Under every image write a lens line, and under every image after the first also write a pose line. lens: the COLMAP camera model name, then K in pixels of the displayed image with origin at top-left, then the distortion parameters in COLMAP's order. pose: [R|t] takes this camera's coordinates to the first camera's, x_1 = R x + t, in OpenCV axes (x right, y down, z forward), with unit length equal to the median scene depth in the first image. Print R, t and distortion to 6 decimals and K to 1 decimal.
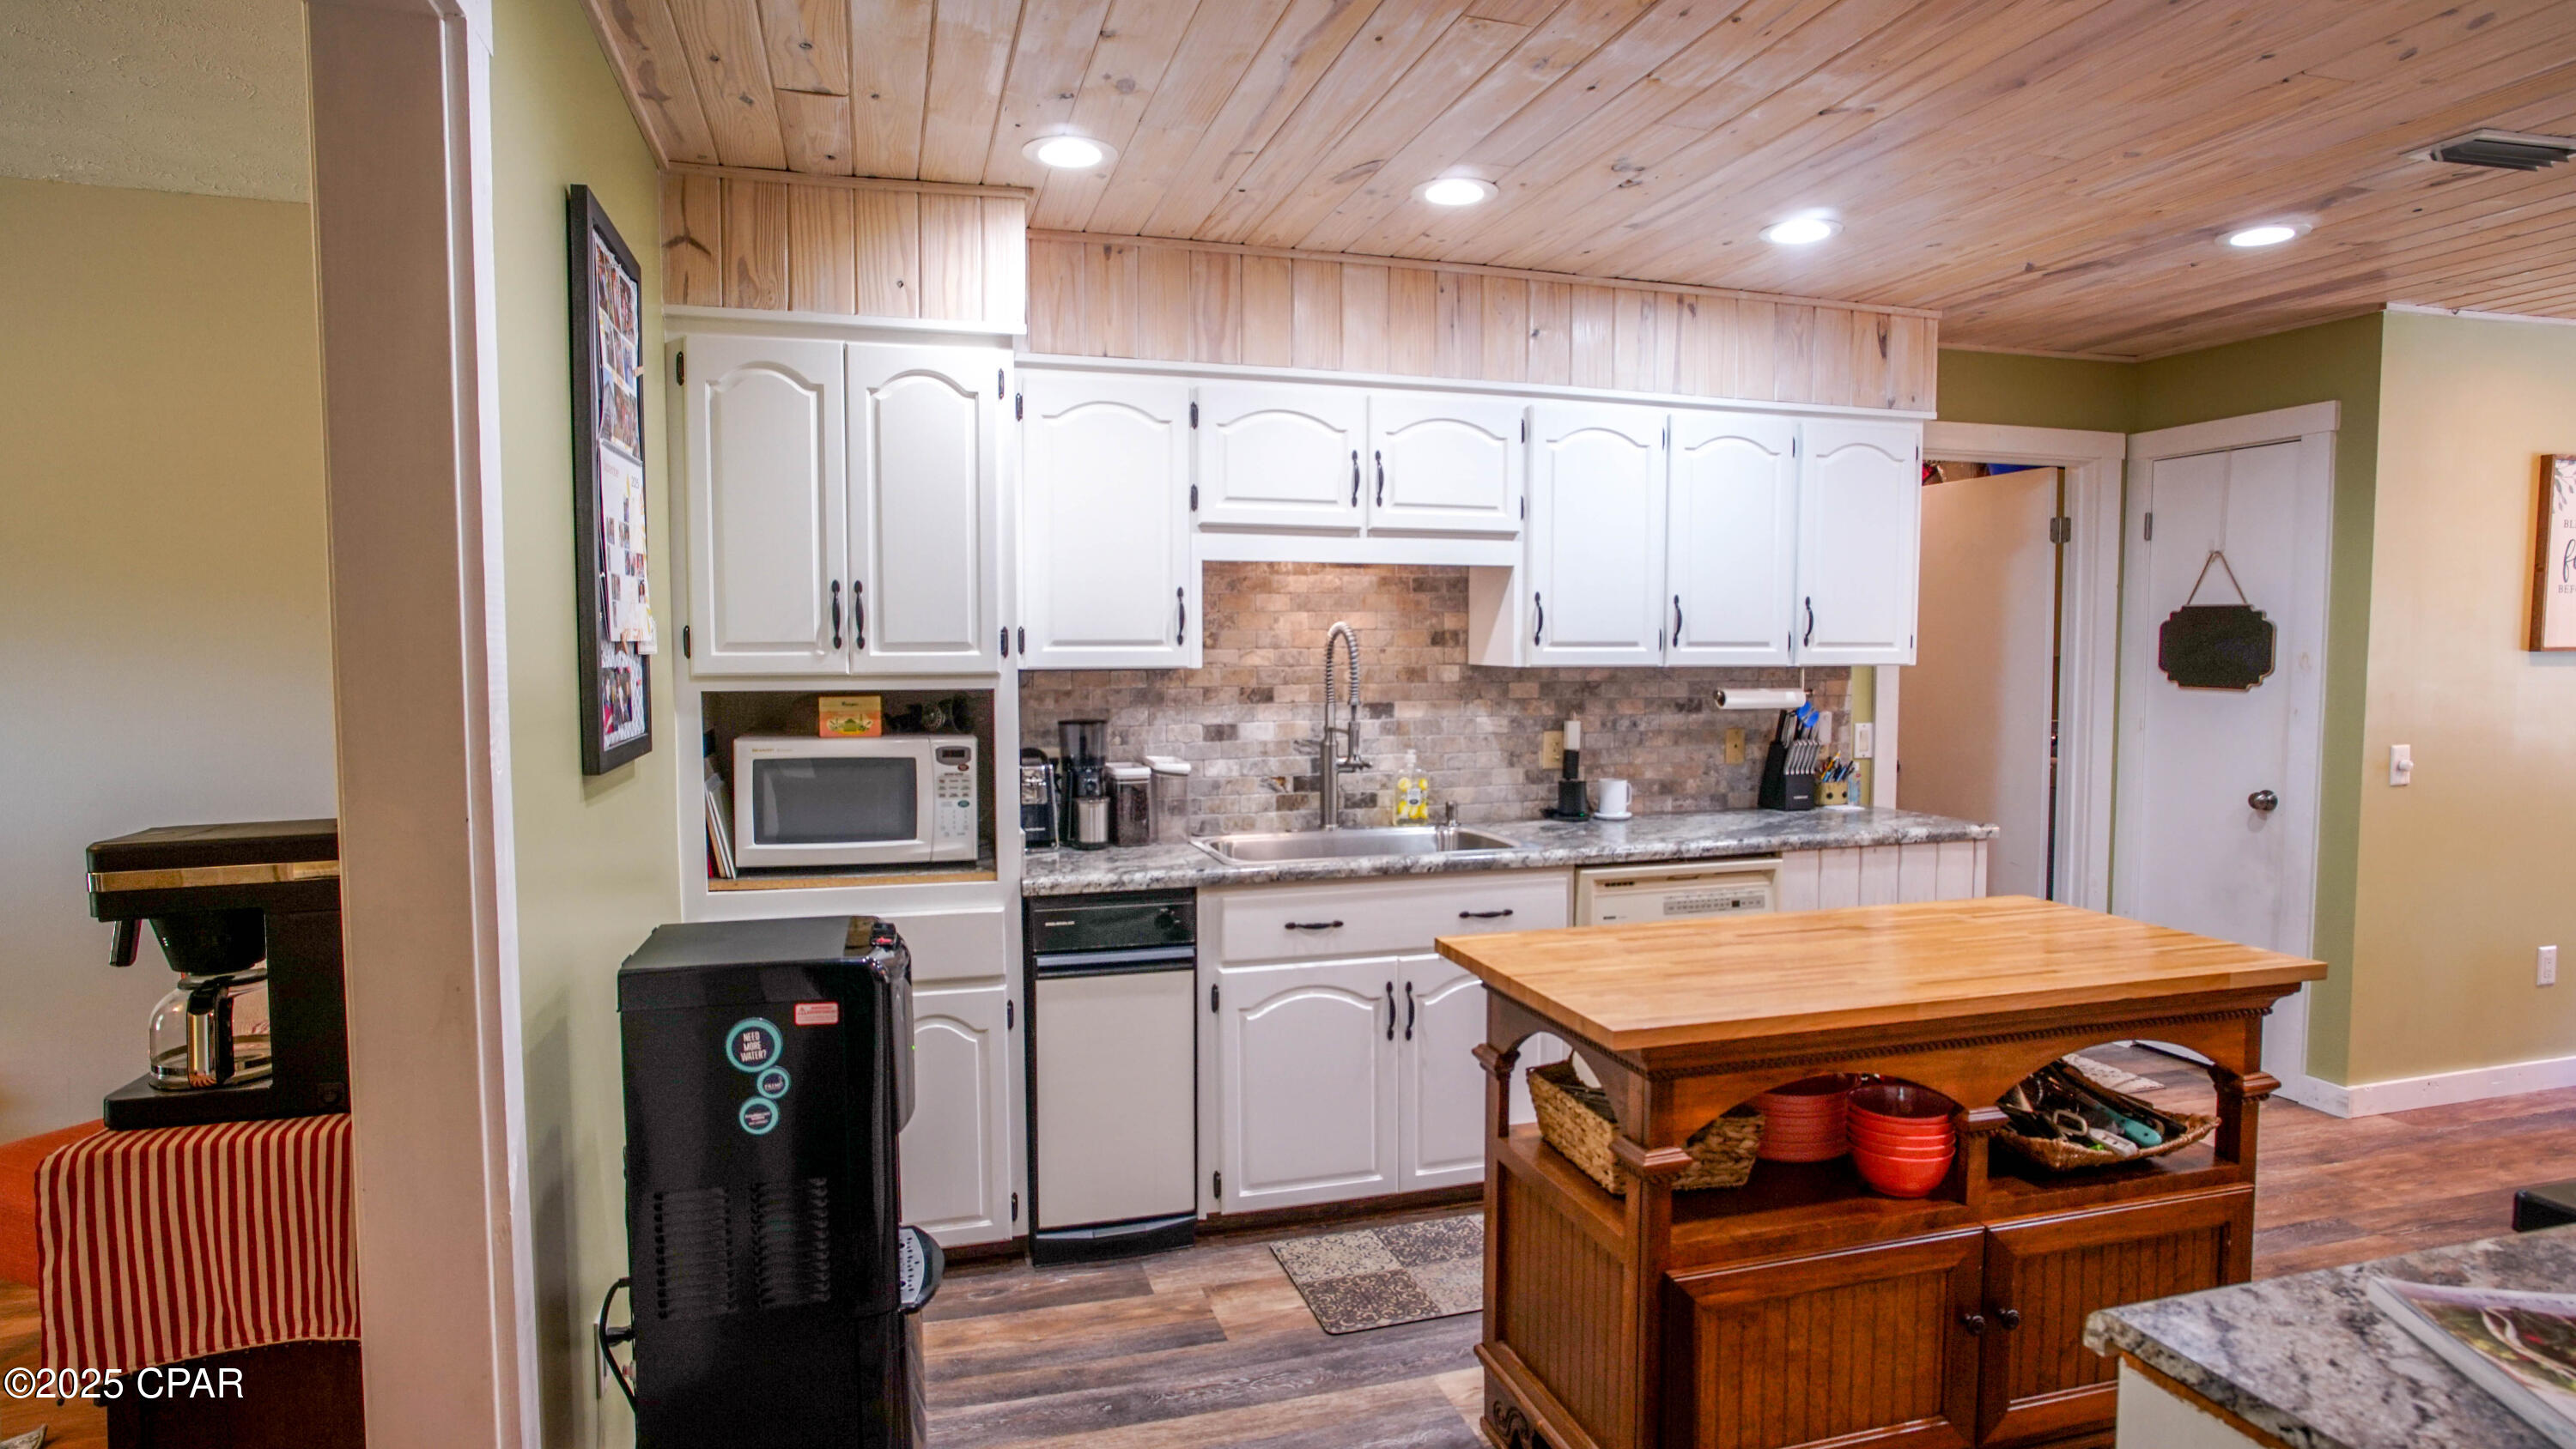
lens RADIAL K [[1364.2, 0, 1288.0], [0, 1364.2, 724.5], [0, 0, 1]] dist [-0.063530, 0.040910]
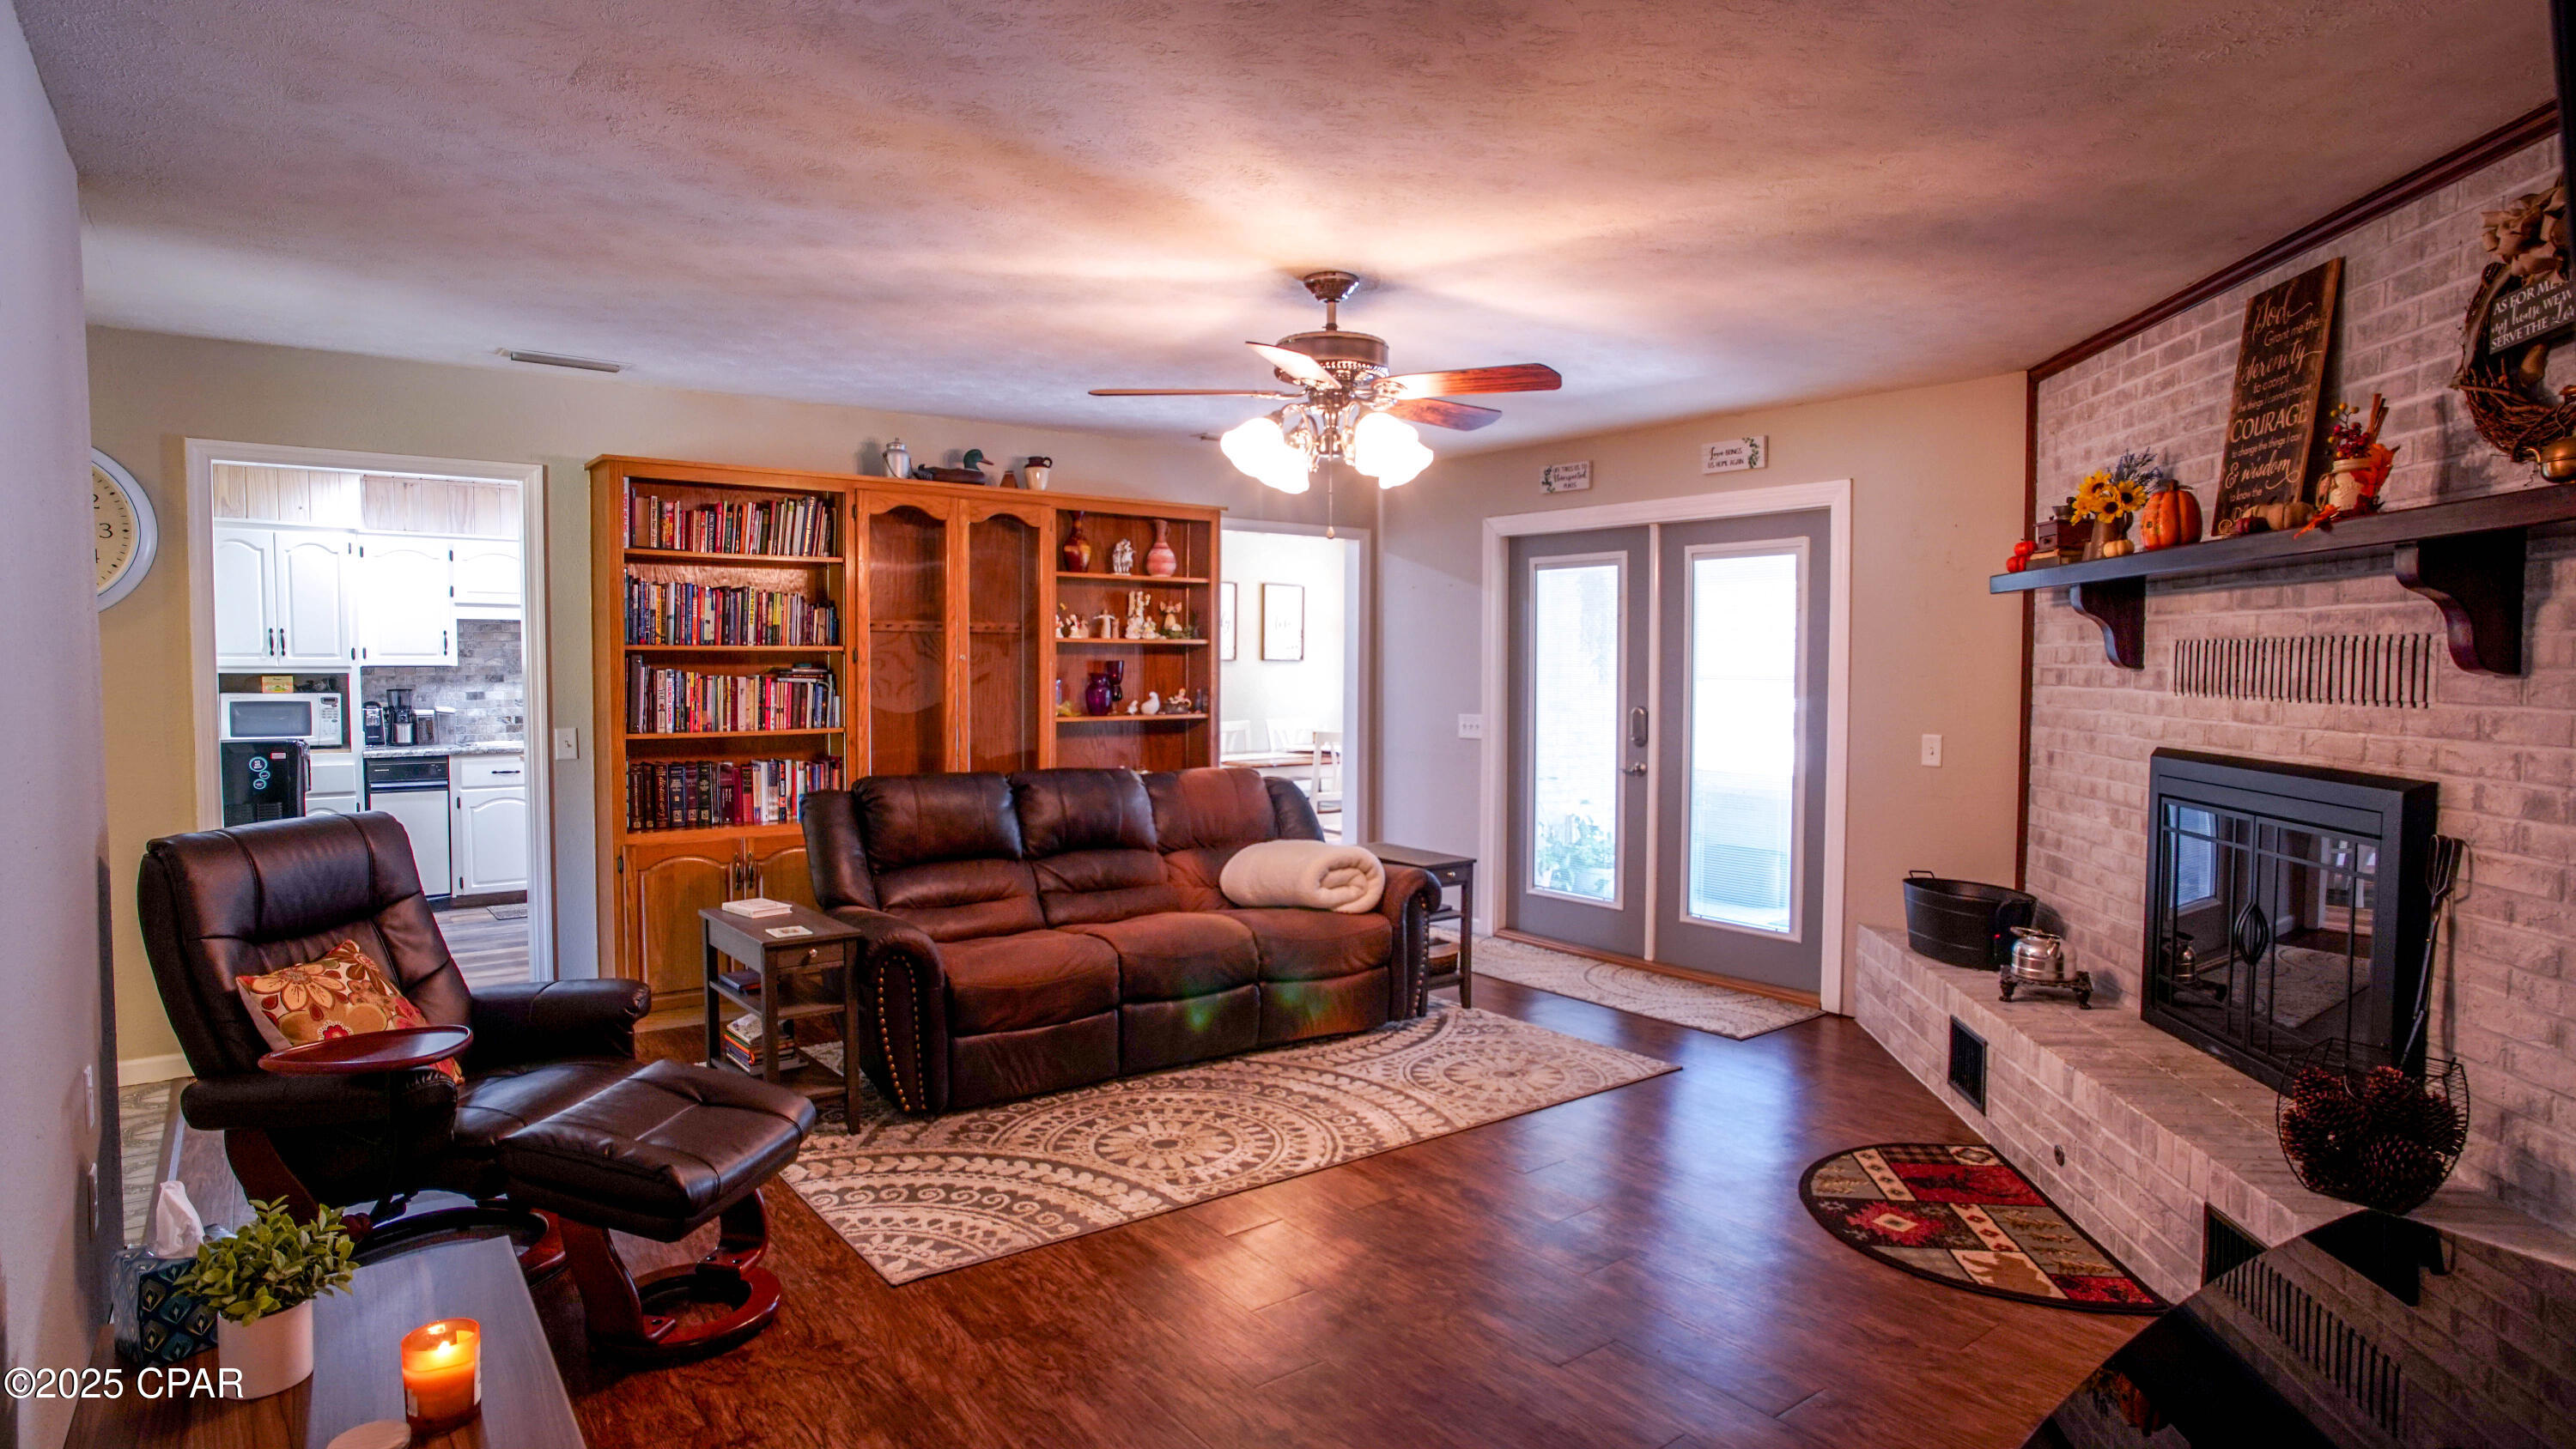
lens RADIAL K [[1344.9, 0, 1288.0], [0, 1344.9, 724.5], [0, 0, 1]] dist [-0.059919, 0.039813]
pose [[0.930983, -0.012463, 0.364850, 0.388670], [0.016034, 0.999849, -0.006761, 0.087021], [-0.364710, 0.012145, 0.931042, -1.441603]]
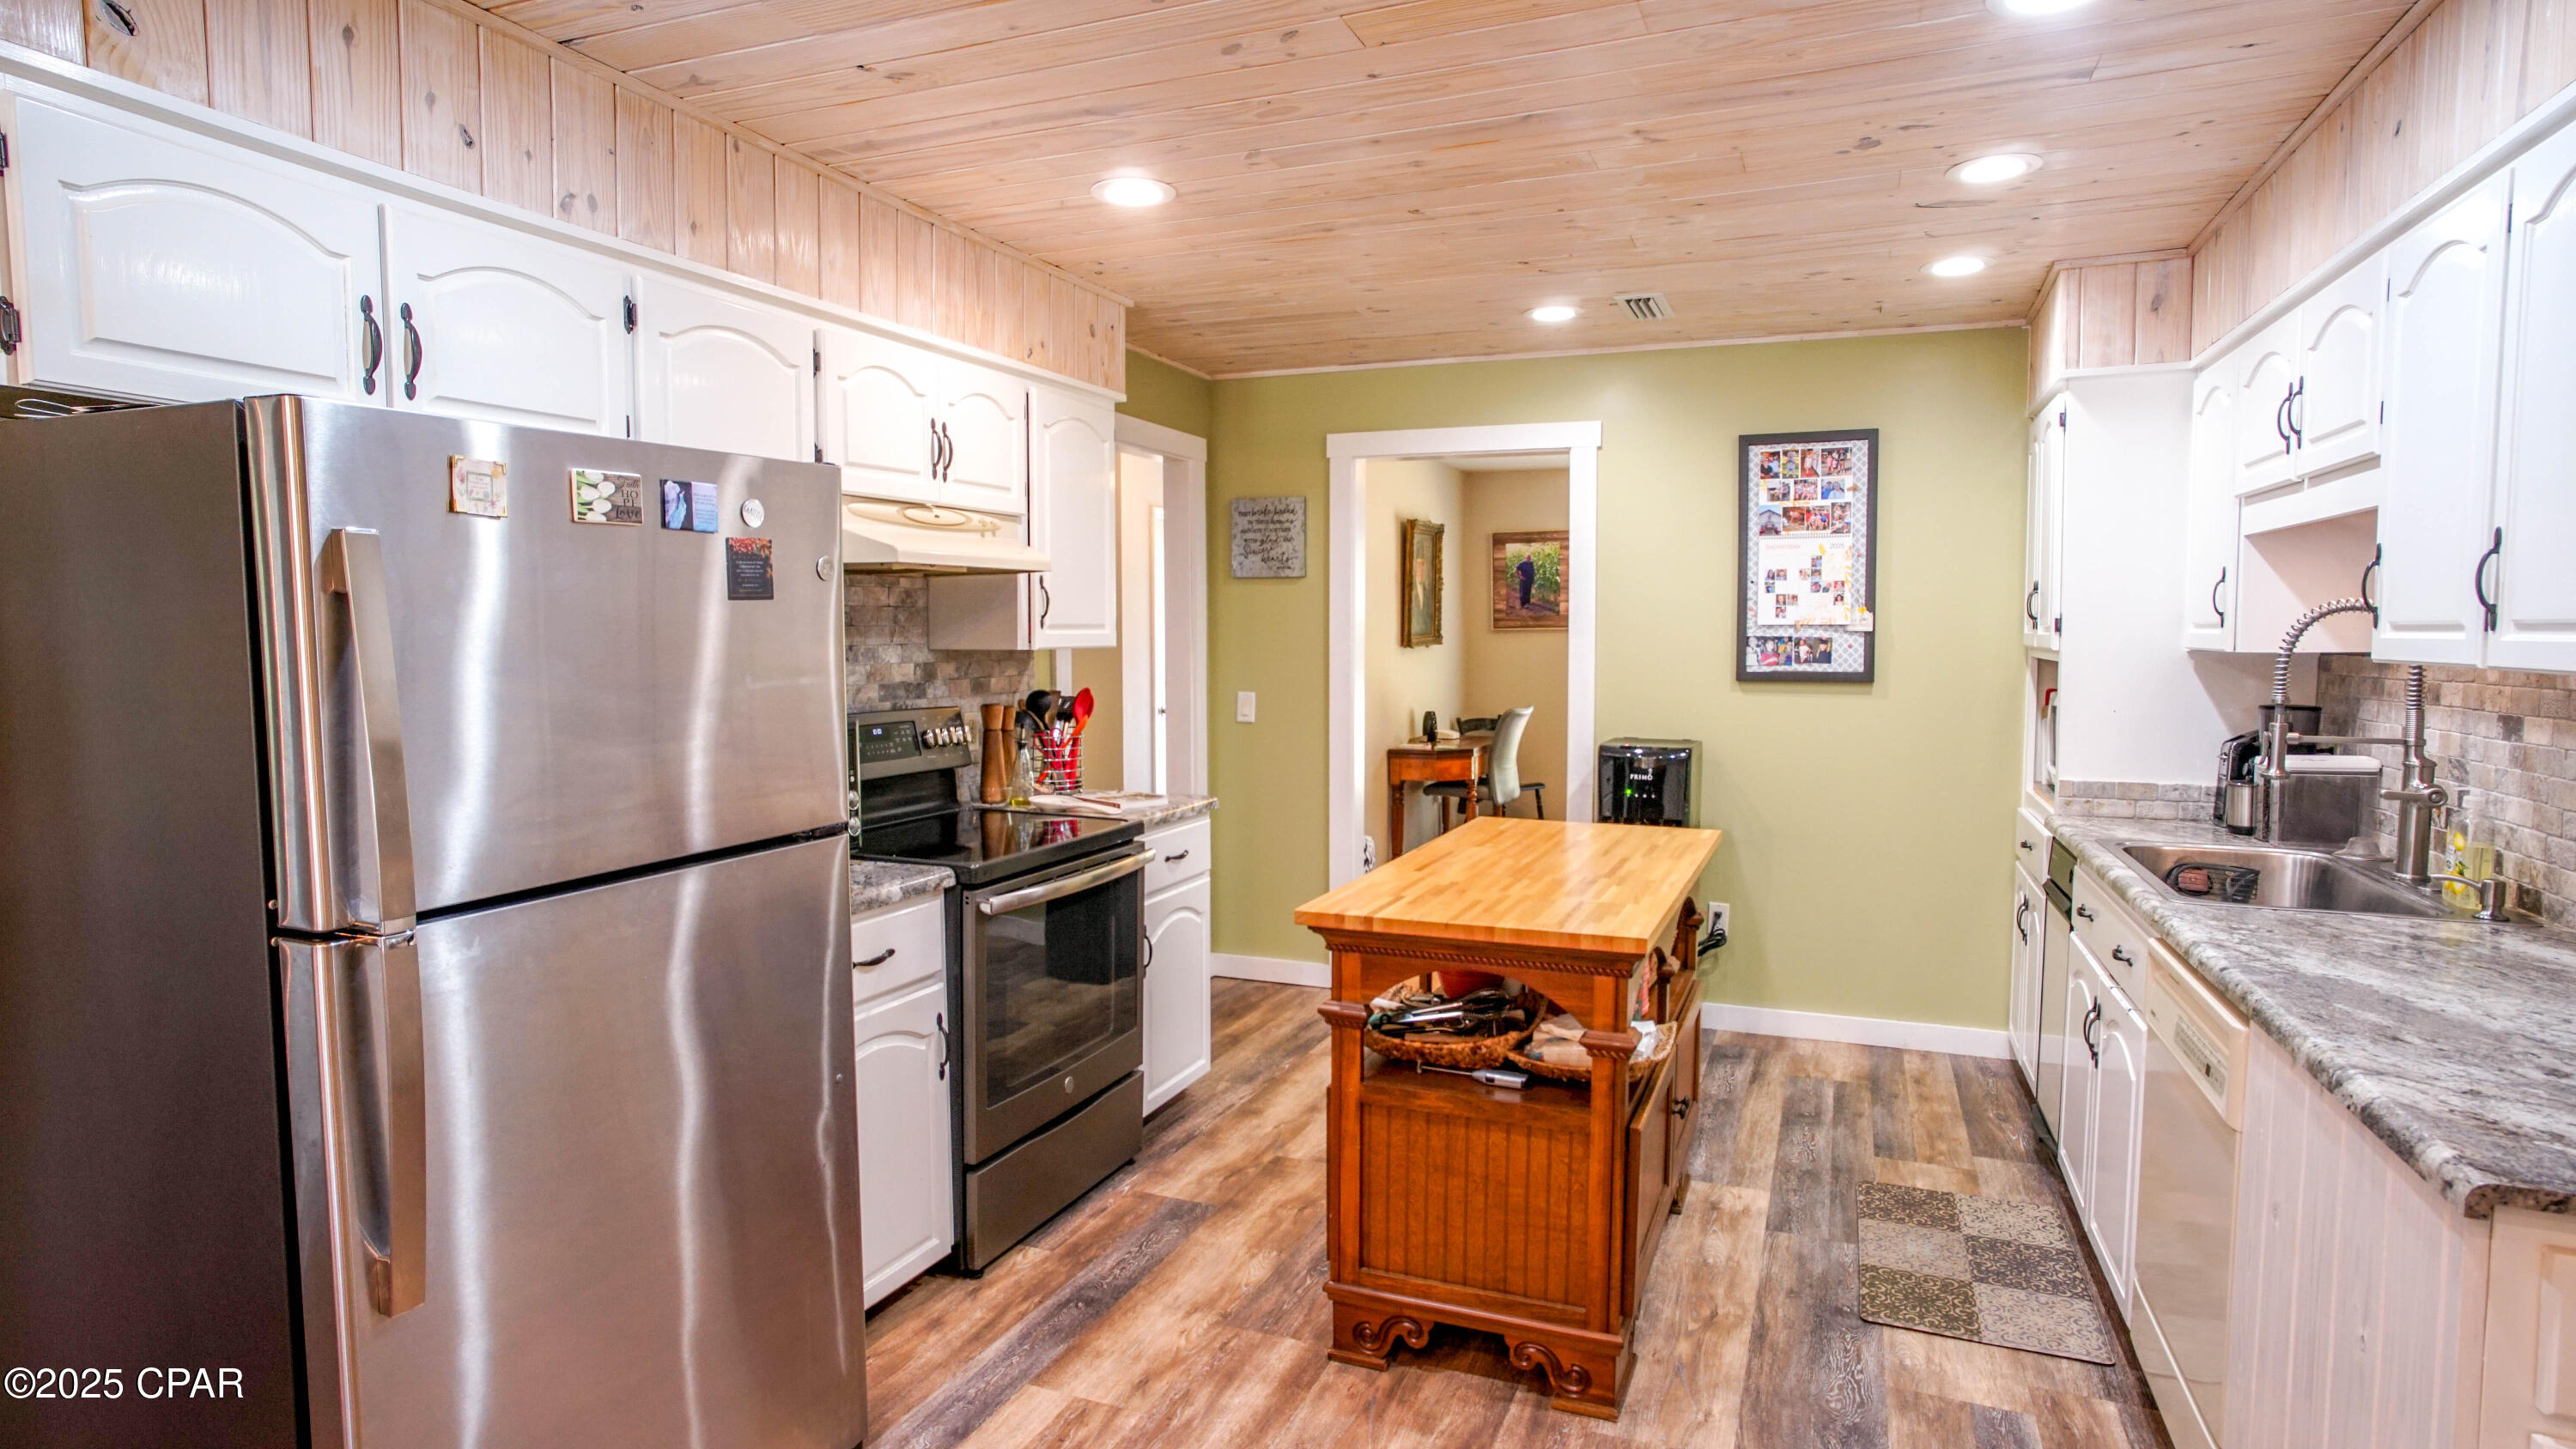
lens RADIAL K [[1364.2, 0, 1288.0], [0, 1364.2, 724.5], [0, 0, 1]] dist [-0.063530, 0.040910]
pose [[-0.627452, 0.058777, -0.776434, 0.959934], [-0.042181, 0.993117, 0.109267, -0.058920], [0.777512, 0.101310, -0.620654, 0.974726]]
